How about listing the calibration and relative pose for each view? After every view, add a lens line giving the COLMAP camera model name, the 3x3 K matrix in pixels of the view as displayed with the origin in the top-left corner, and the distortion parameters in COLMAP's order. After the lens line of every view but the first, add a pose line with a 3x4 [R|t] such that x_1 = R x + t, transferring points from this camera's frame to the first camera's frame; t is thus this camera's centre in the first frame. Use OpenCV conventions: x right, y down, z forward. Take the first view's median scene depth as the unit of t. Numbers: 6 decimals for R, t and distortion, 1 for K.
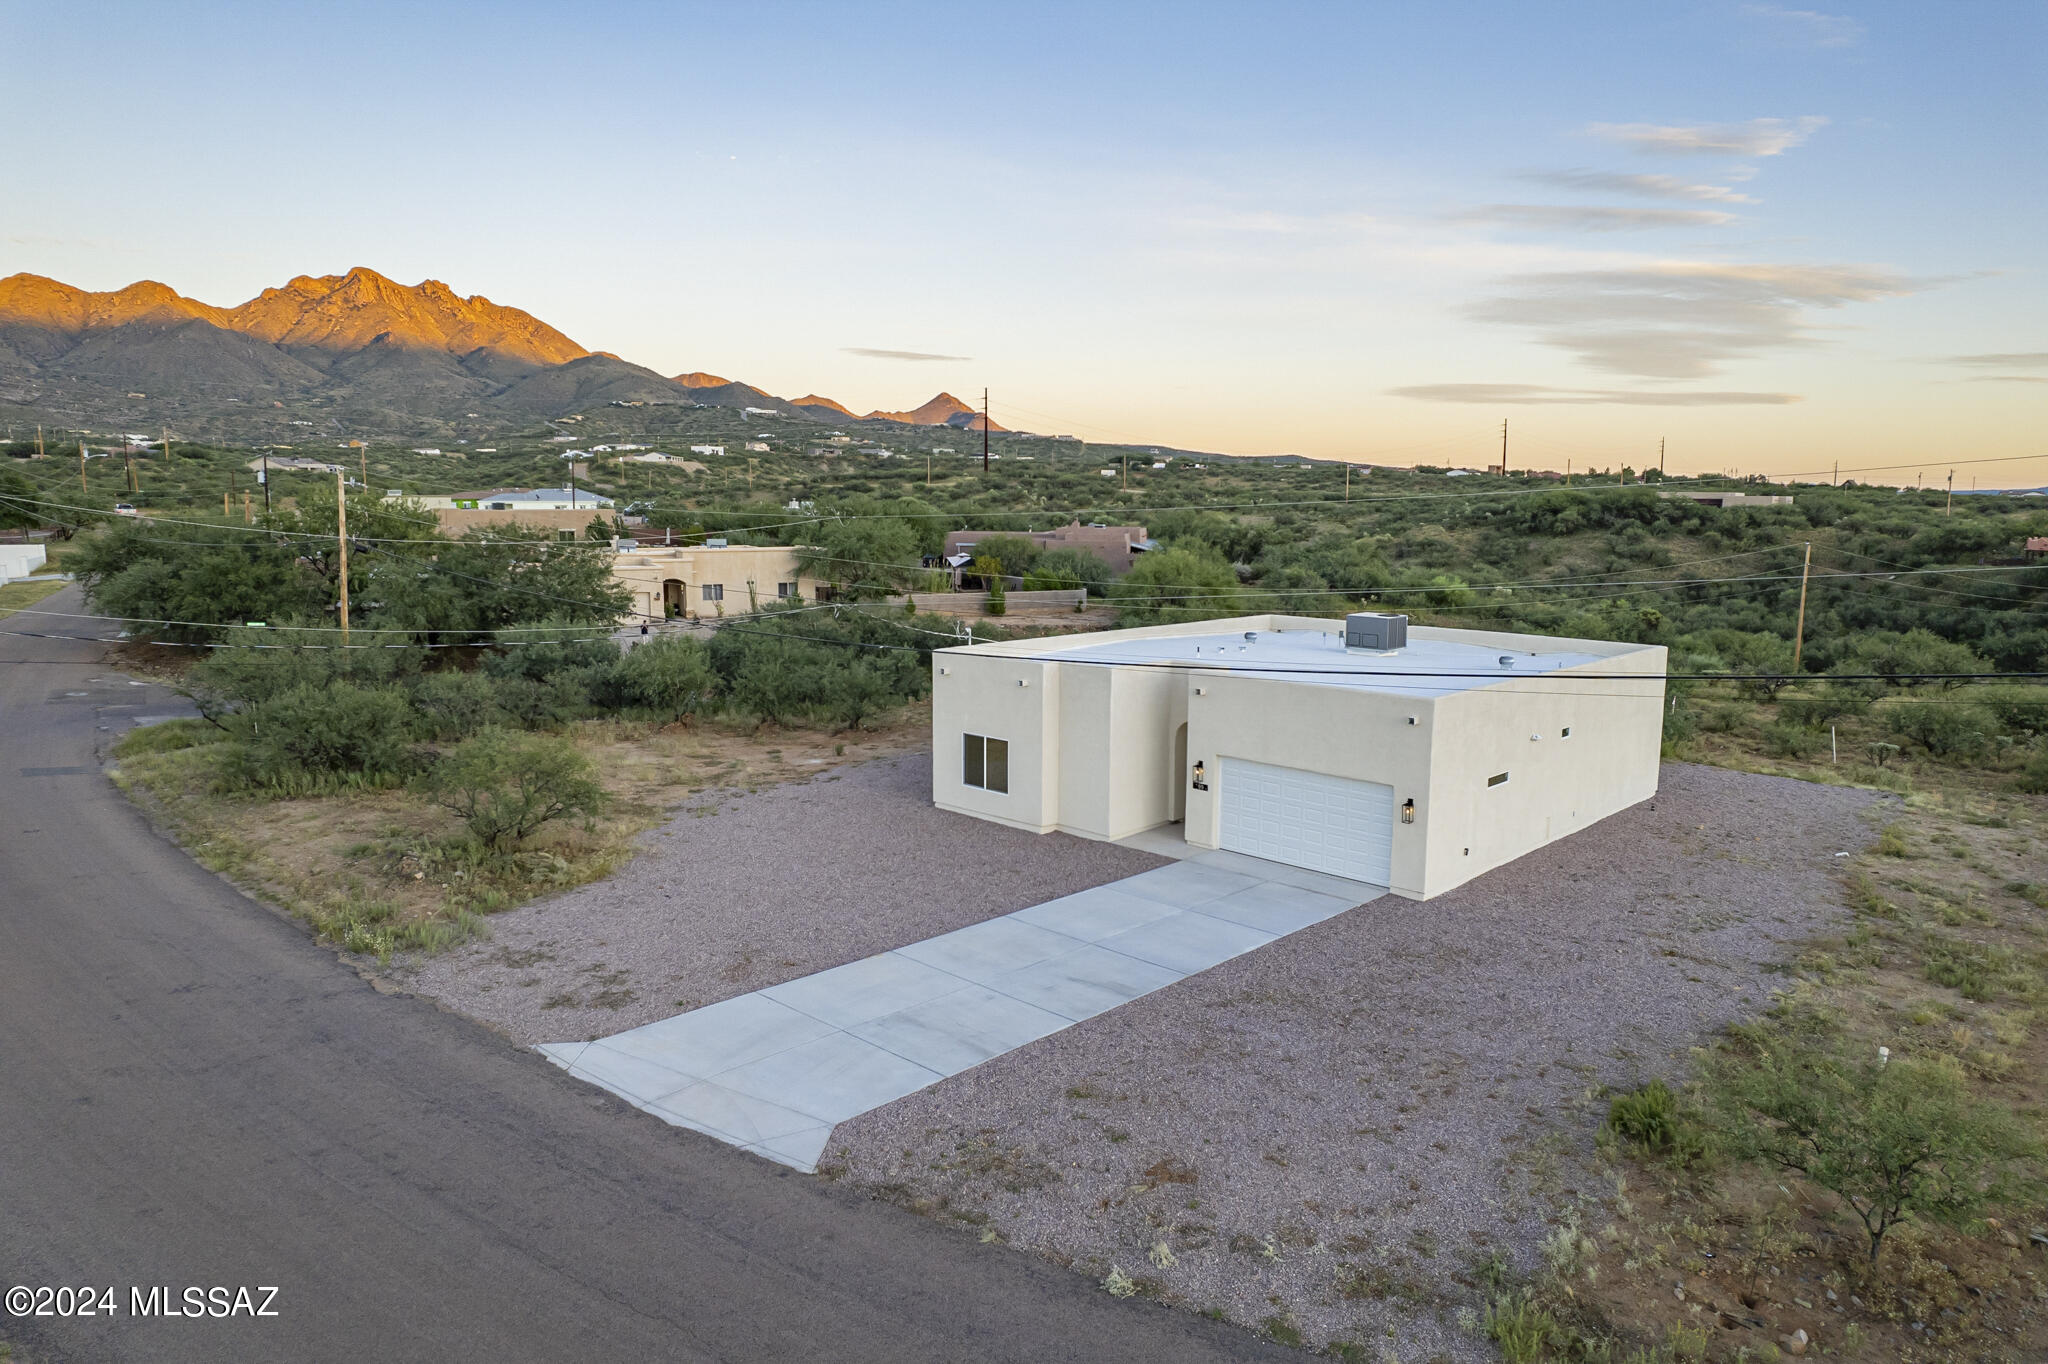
lens RADIAL K [[1310.3, 0, 1022.2], [0, 1310.3, 668.7], [0, 0, 1]] dist [-0.077803, 0.069097]
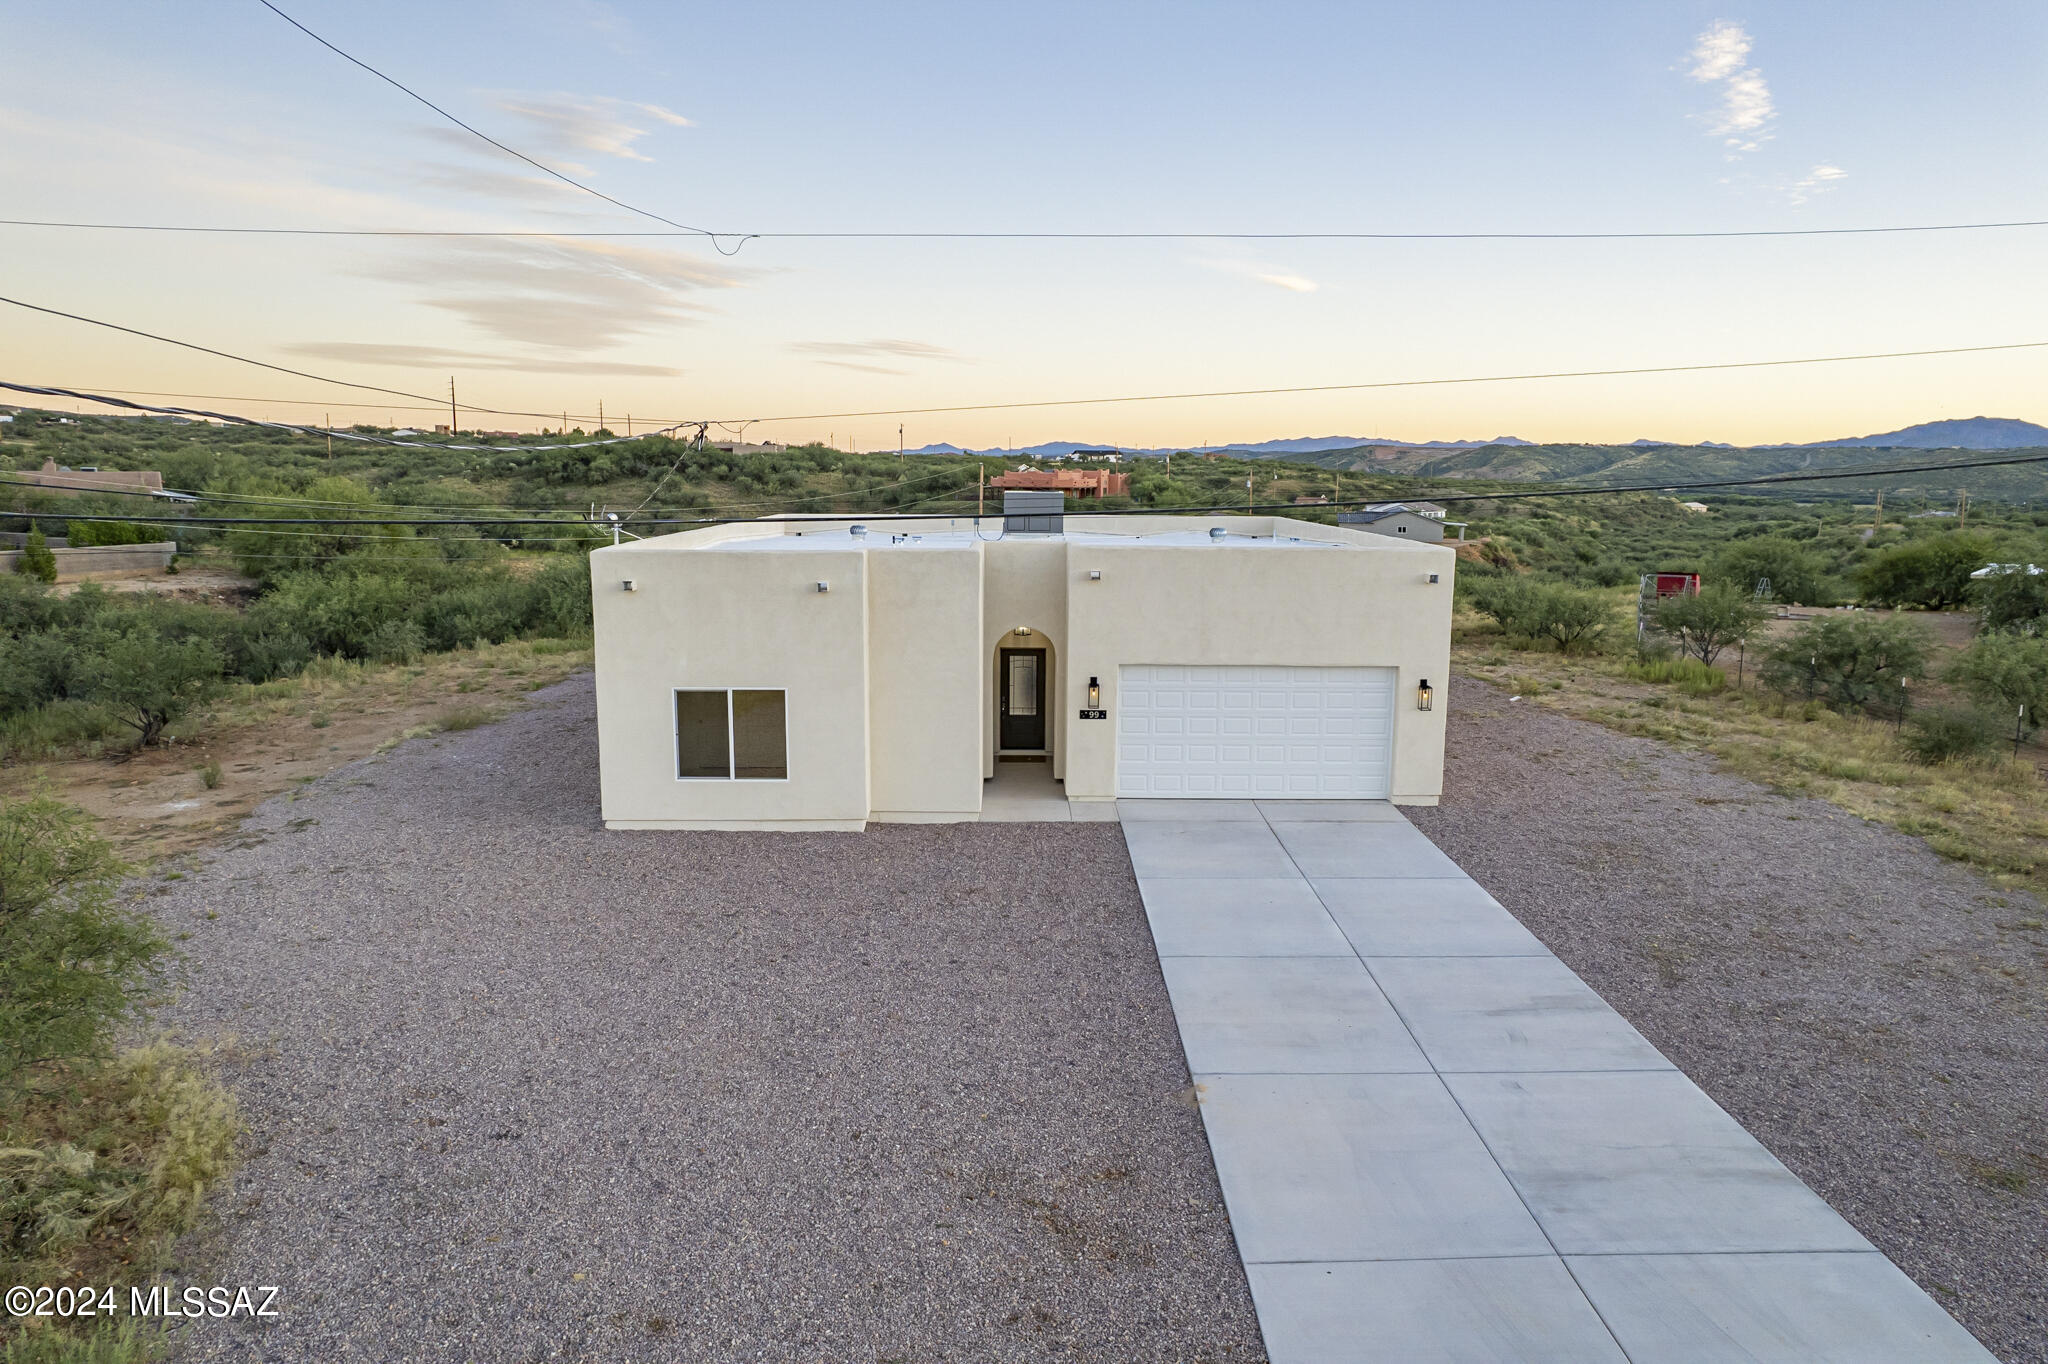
lens RADIAL K [[1295.9, 0, 1020.9], [0, 1295.9, 749.2], [0, 0, 1]] dist [-0.060741, 0.042916]
pose [[0.709115, -0.151217, 0.688687, -0.127192], [0.090580, 0.988176, 0.123710, 0.007139], [-0.699250, -0.025343, 0.714428, 0.188254]]
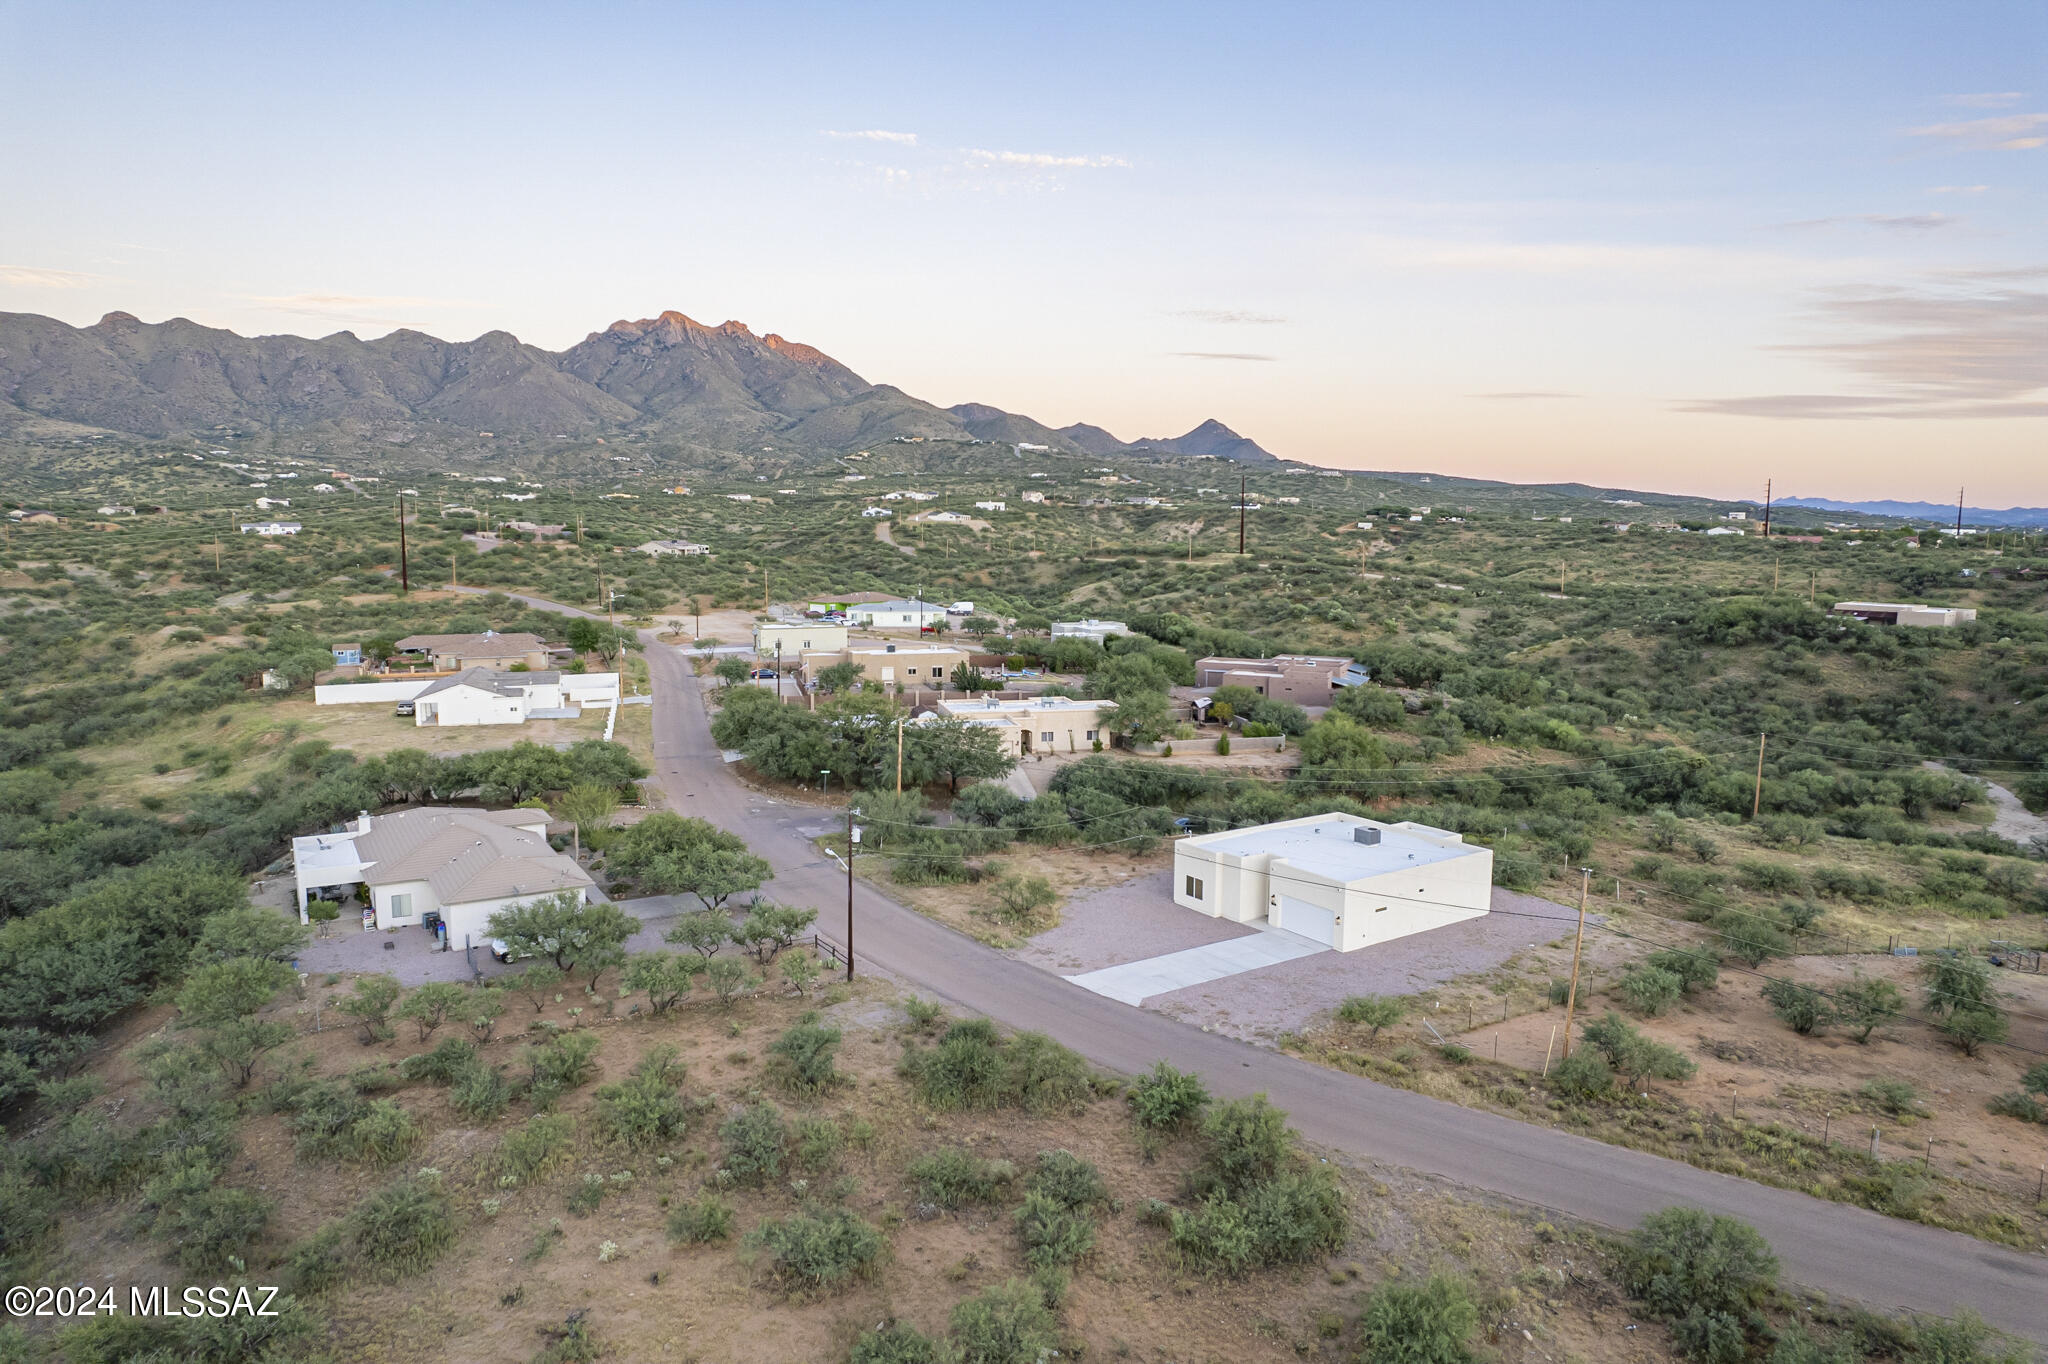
lens RADIAL K [[1310.3, 0, 1022.2], [0, 1310.3, 668.7], [0, 0, 1]] dist [-0.077803, 0.069097]
pose [[0.979998, 0.024303, -0.197518, 0.051458], [-0.027626, 0.999519, -0.014082, -0.117799], [0.197081, 0.019257, 0.980198, -0.598531]]
